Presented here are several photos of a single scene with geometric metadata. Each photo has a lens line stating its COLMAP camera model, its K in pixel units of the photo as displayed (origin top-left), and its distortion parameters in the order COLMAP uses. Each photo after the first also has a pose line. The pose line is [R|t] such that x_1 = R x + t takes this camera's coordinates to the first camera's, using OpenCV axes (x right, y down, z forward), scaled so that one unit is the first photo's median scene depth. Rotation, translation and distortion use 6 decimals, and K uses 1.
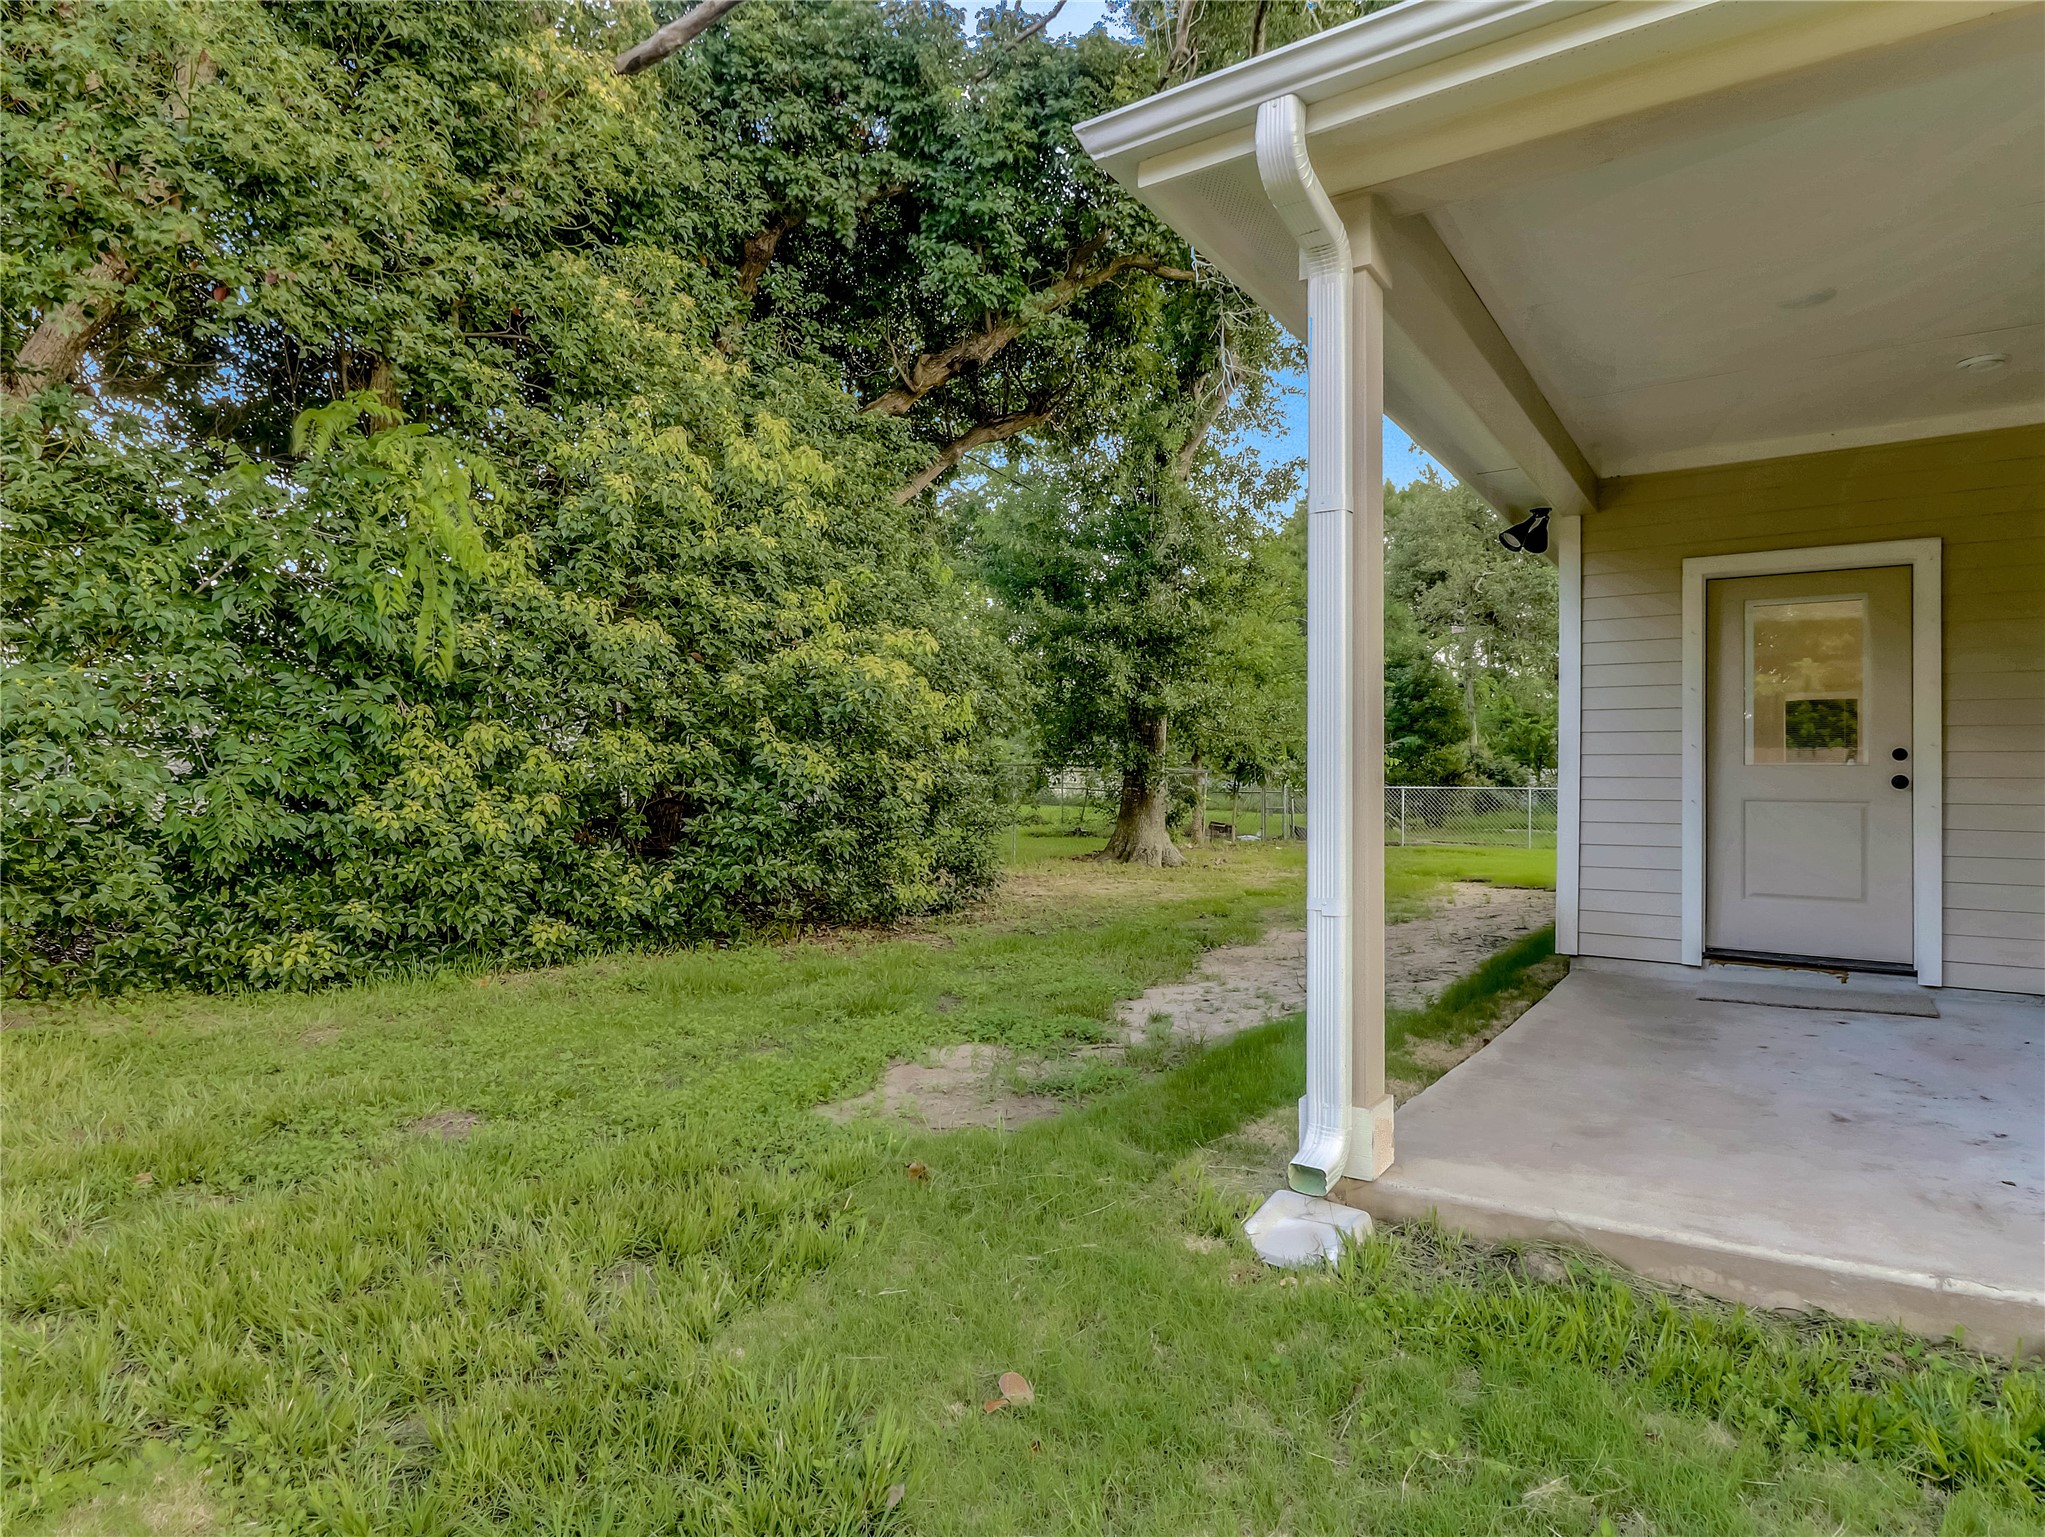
lens RADIAL K [[1115.5, 0, 1022.5], [0, 1115.5, 768.5], [0, 0, 1]] dist [0.005408, -0.000592]
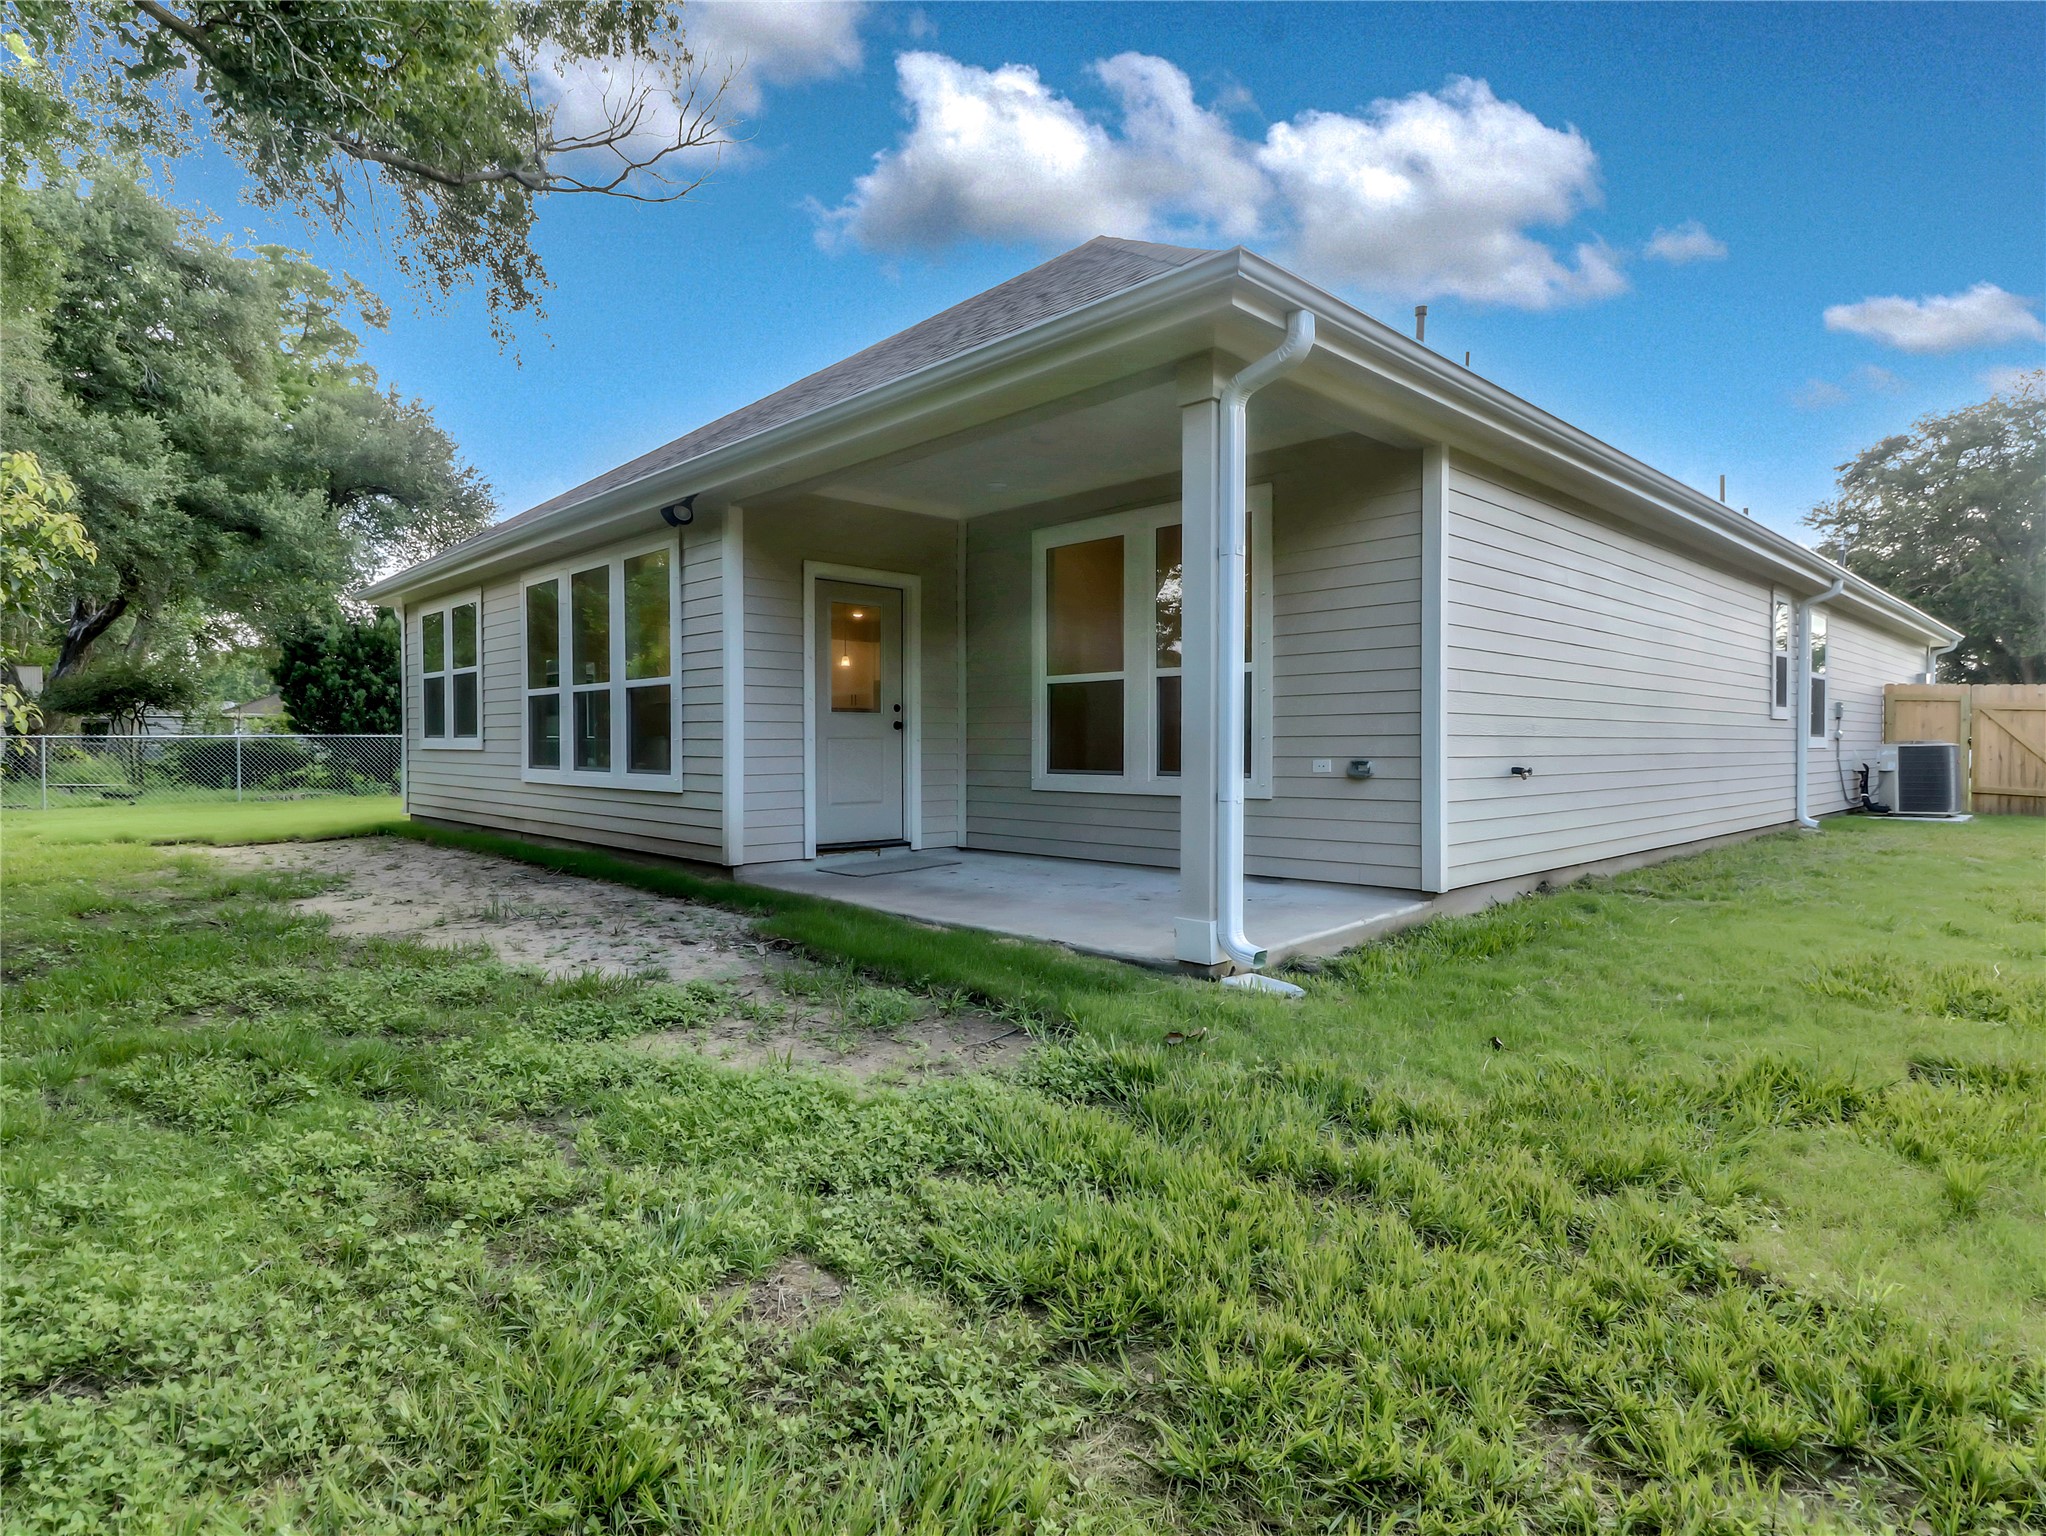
lens RADIAL K [[1116.0, 0, 1023.0], [0, 1116.0, 768.0], [0, 0, 1]] dist [0.005408, -0.000592]
pose [[0.195823, -0.039730, 0.979834, -0.739833], [-0.009199, 0.999061, 0.042348, 0.003653], [-0.980596, -0.017306, 0.195273, 0.513865]]
